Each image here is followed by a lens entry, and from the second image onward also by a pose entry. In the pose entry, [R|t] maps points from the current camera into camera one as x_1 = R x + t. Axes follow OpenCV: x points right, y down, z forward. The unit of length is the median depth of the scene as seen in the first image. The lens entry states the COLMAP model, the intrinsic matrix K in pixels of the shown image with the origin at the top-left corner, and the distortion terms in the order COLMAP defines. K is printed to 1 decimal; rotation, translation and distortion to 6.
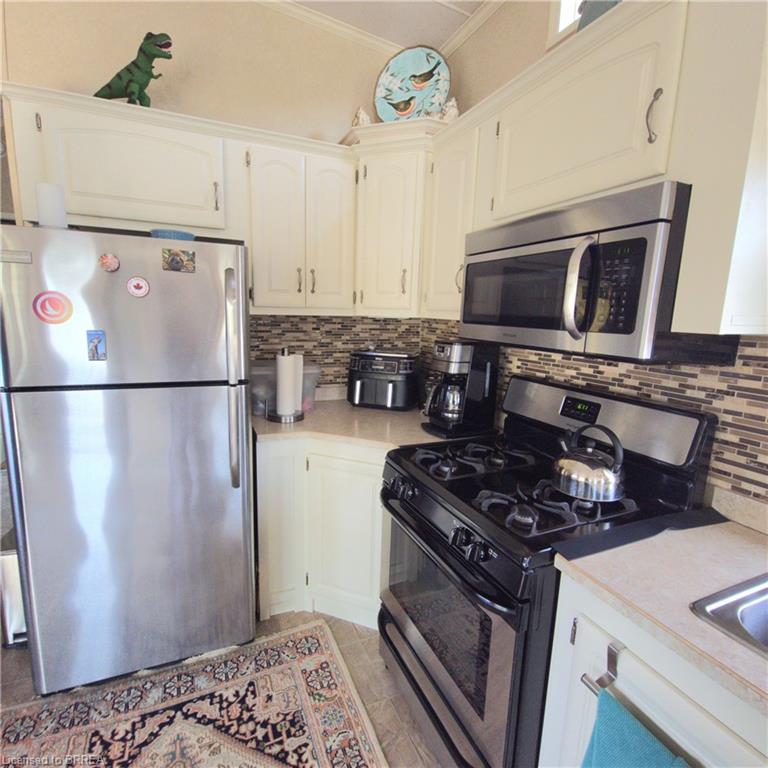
lens RADIAL K [[418.2, 0, 378.8], [0, 418.2, 385.2], [0, 0, 1]] dist [0.011344, -0.006399]
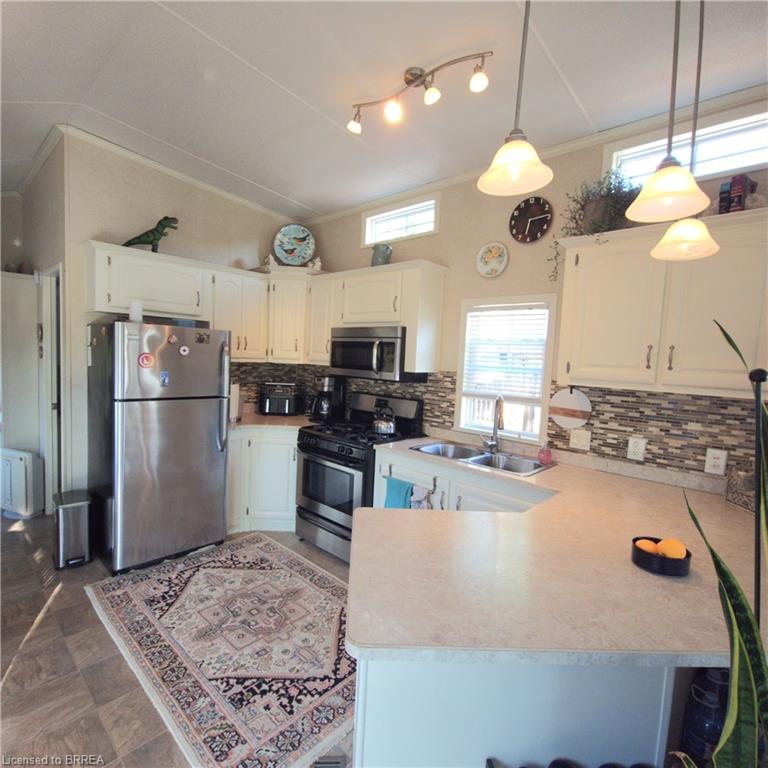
lens RADIAL K [[418.2, 0, 377.3], [0, 418.2, 384.9], [0, 0, 1]] dist [0.011344, -0.006399]
pose [[0.918877, -0.015796, 0.394227, -0.566921], [0.050838, 0.995609, -0.078604, 0.162339], [-0.391254, 0.092269, 0.915645, -1.393812]]
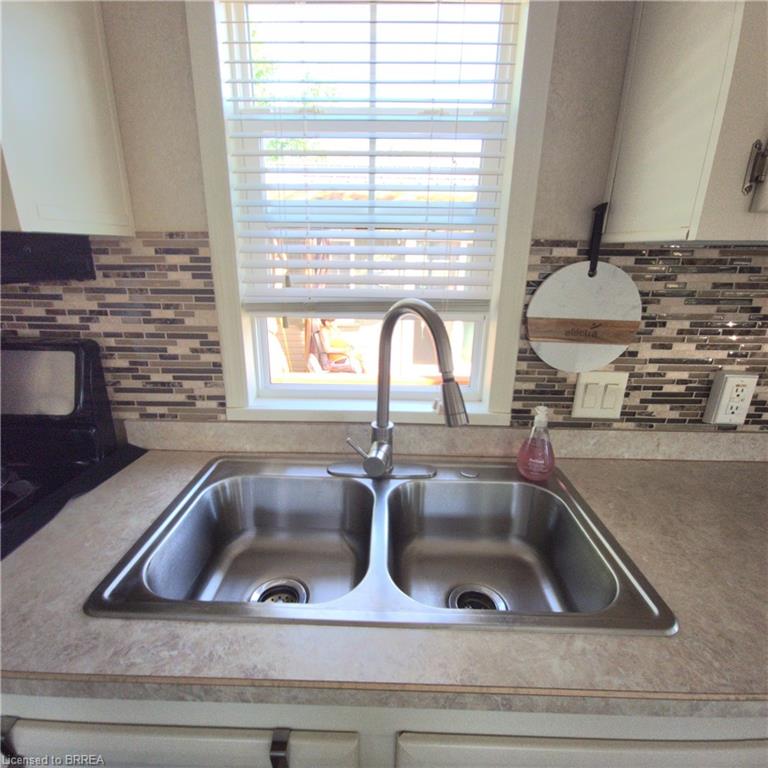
lens RADIAL K [[418.2, 0, 377.6], [0, 418.2, 388.3], [0, 0, 1]] dist [0.011344, -0.006399]
pose [[0.423926, -0.305668, 0.852557, 0.278681], [0.159357, 0.951816, 0.262016, 0.028235], [-0.891567, 0.024785, 0.452210, 0.118627]]
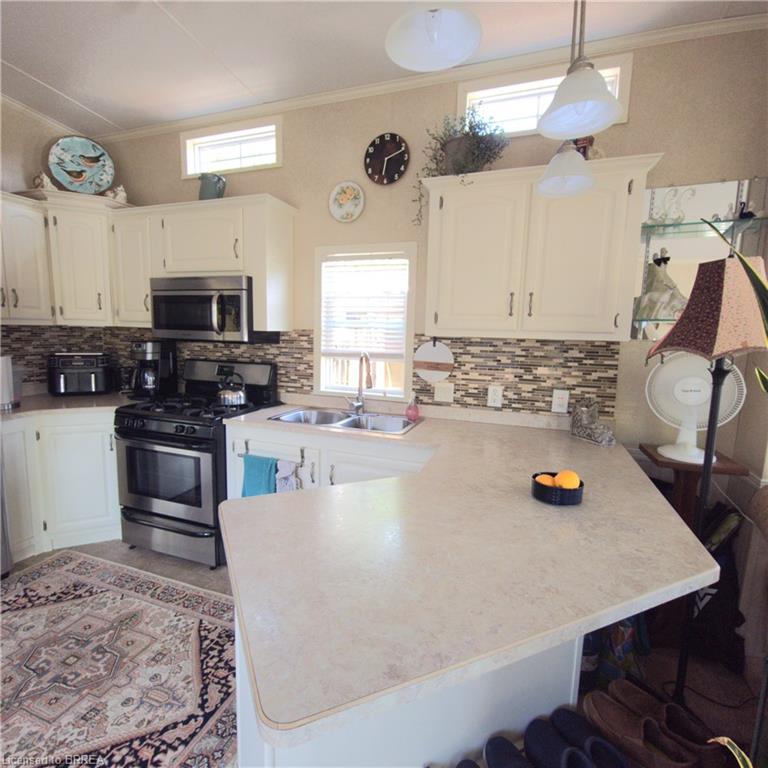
lens RADIAL K [[418.2, 0, 375.1], [0, 418.2, 385.4], [0, 0, 1]] dist [0.011344, -0.006399]
pose [[0.698223, -0.106926, 0.707850, -0.531922], [0.121409, 0.992146, 0.030113, 0.181657], [-0.705510, 0.064914, 0.705720, -1.091394]]
